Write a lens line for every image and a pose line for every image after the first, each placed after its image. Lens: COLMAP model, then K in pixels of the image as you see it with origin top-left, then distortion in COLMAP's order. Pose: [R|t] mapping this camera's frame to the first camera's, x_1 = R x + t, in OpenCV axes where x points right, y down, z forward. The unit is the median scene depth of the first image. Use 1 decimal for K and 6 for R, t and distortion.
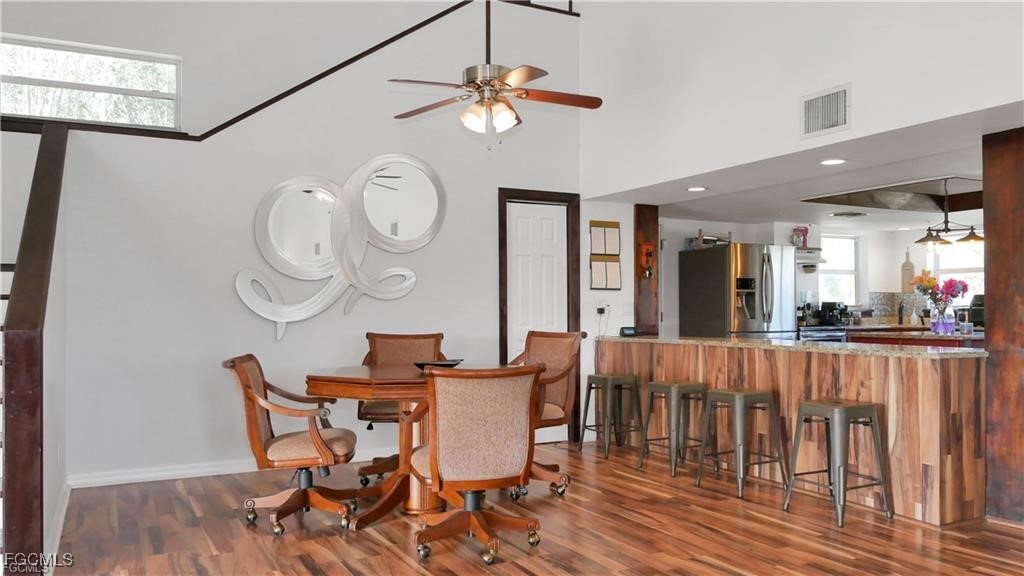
lens RADIAL K [[804.8, 0, 506.1], [0, 804.8, 297.4], [0, 0, 1]] dist [0.007955, -0.001135]
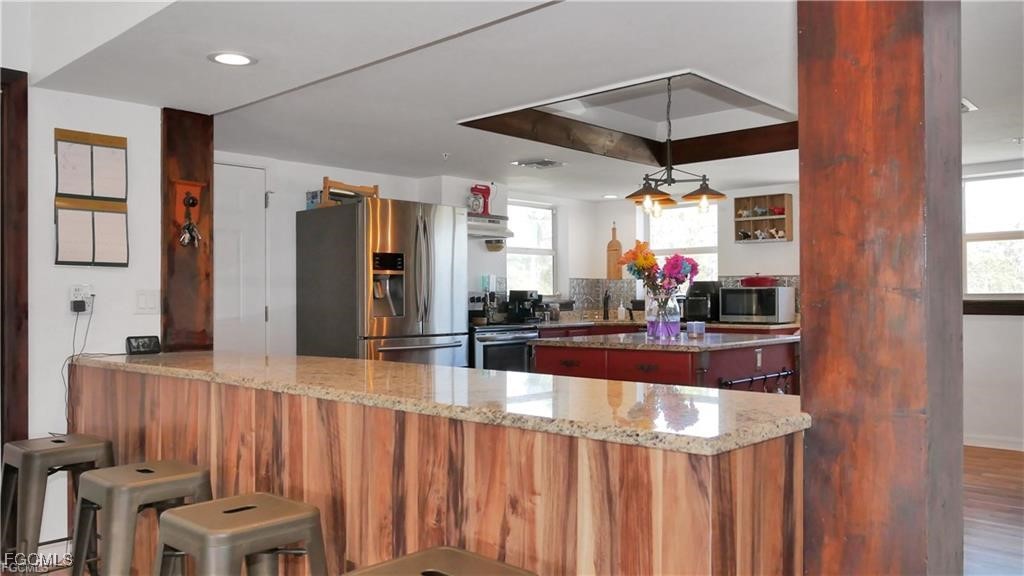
lens RADIAL K [[804.8, 0, 511.8], [0, 804.8, 287.9], [0, 0, 1]] dist [0.007955, -0.001135]
pose [[0.943134, 0.002614, 0.332402, 0.205607], [-0.002924, 0.999996, 0.000430, 0.004010], [-0.332400, -0.001377, 0.943138, 0.421133]]
